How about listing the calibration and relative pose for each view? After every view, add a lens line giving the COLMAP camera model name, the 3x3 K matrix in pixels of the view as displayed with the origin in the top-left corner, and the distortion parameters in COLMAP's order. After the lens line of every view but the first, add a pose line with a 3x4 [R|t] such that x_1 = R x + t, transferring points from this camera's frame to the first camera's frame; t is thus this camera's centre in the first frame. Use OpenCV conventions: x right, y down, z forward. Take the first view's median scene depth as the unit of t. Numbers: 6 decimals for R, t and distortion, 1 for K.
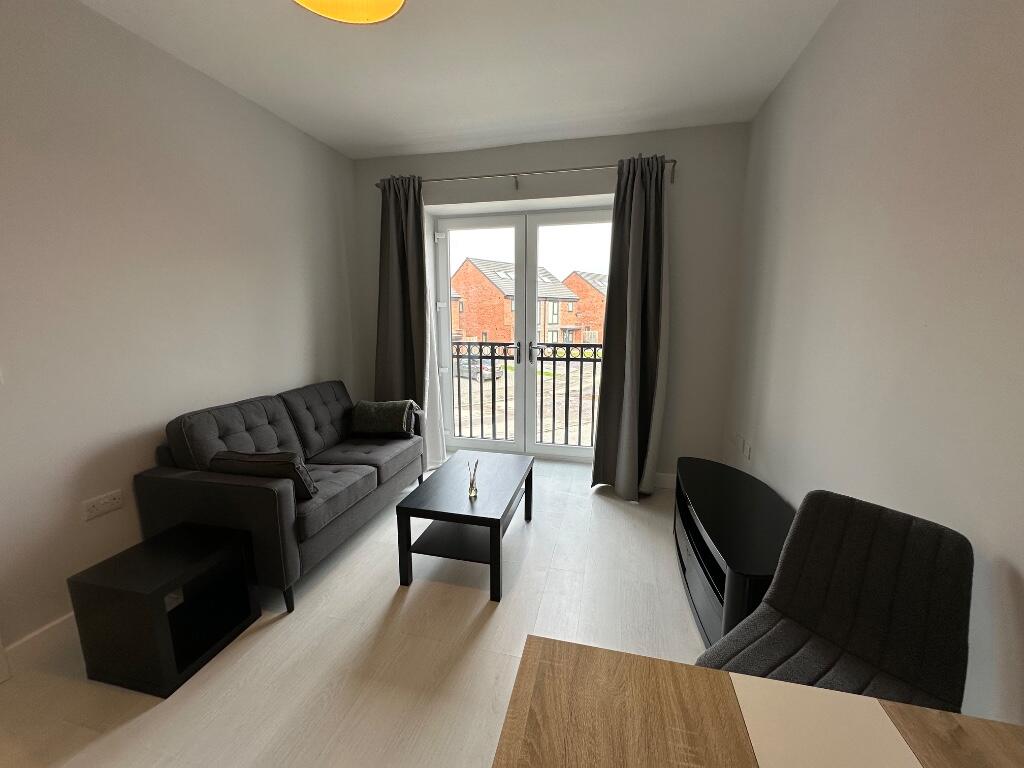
lens RADIAL K [[405.0, 0, 512.0], [0, 405.0, 384.0], [0, 0, 1]] dist [0.001577, 0.000068]
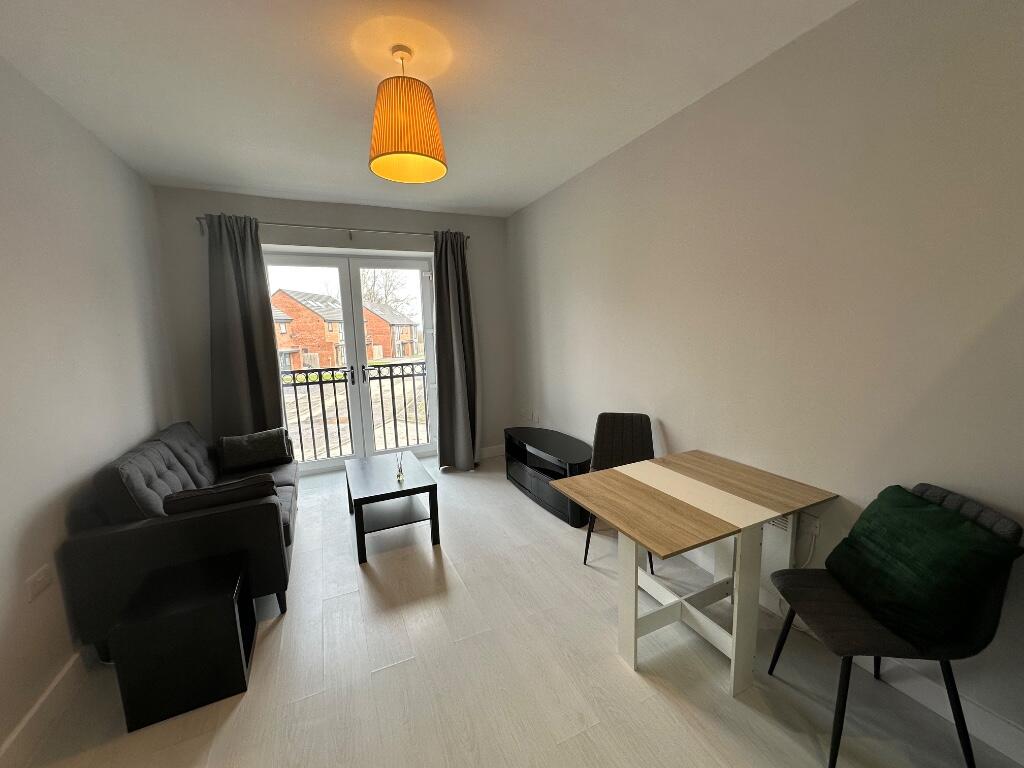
lens RADIAL K [[405.0, 0, 512.0], [0, 405.0, 384.0], [0, 0, 1]] dist [0.001577, 0.000068]
pose [[0.776985, -0.112522, 0.619381, -0.389446], [0.139750, 0.990176, 0.004574, 0.005550], [-0.613811, 0.083004, 0.785077, -0.194518]]
